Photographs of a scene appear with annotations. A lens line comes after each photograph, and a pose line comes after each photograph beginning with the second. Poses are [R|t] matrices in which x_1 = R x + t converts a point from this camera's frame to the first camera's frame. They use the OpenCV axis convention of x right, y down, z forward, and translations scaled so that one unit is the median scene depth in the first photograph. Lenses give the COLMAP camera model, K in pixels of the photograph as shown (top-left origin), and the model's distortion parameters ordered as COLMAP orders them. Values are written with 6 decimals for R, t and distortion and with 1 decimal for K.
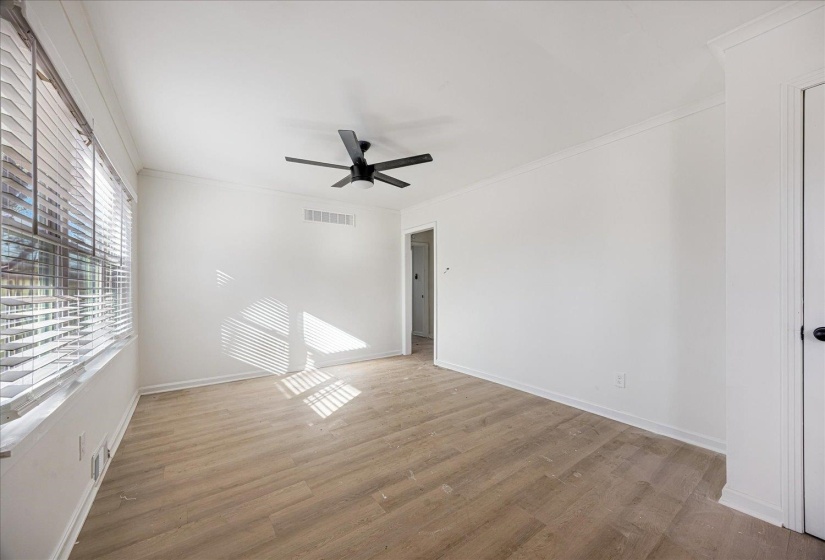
lens RADIAL K [[312.4, 0, 414.0], [0, 312.4, 283.8], [0, 0, 1]] dist [0.001440, 0.000016]
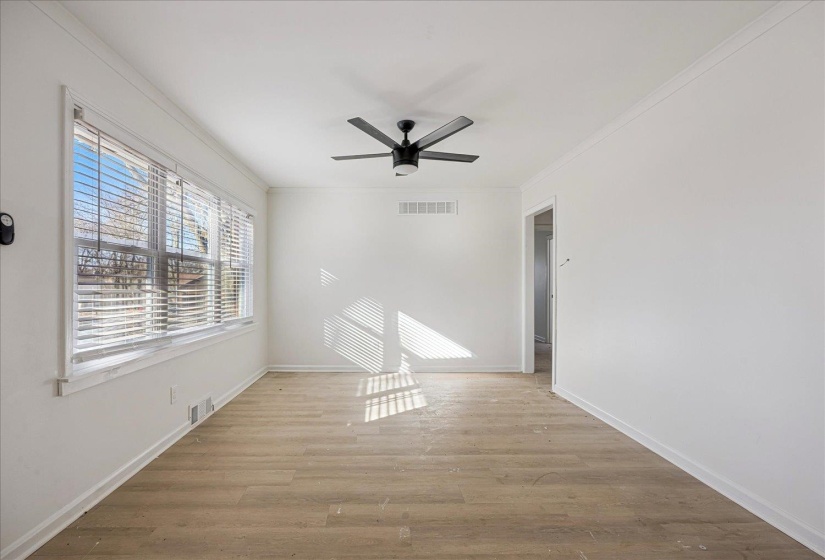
lens RADIAL K [[359.3, 0, 379.9], [0, 359.3, 283.3], [0, 0, 1]] dist [-0.009200, 0.000140]
pose [[0.807632, 0.001897, -0.589684, 0.333336], [0.001542, 0.999985, 0.005330, 0.000497], [0.589685, -0.005214, 0.807617, 0.117402]]
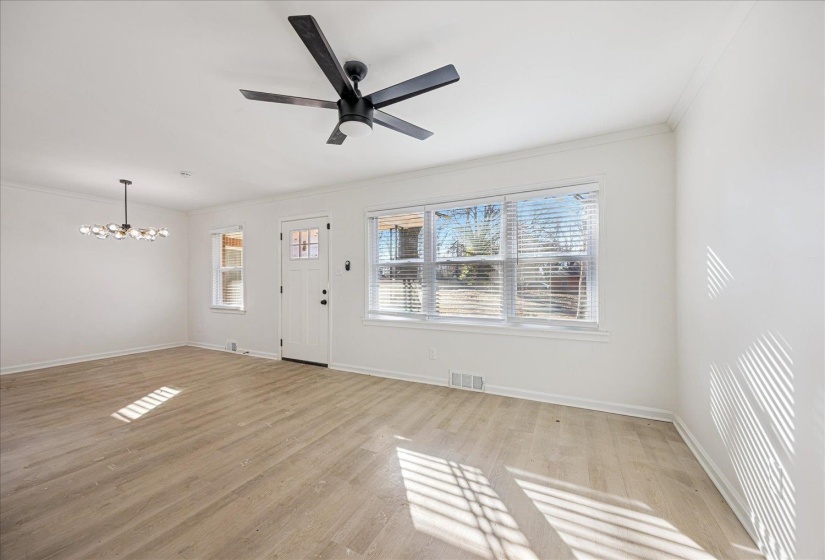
lens RADIAL K [[312.4, 0, 414.0], [0, 312.4, 283.8], [0, 0, 1]] dist [0.001440, 0.000016]
pose [[-0.891347, 0.008411, -0.453244, 0.025867], [0.011584, 0.999924, -0.004226, 0.015888], [0.453174, -0.009017, -0.891376, 1.455880]]
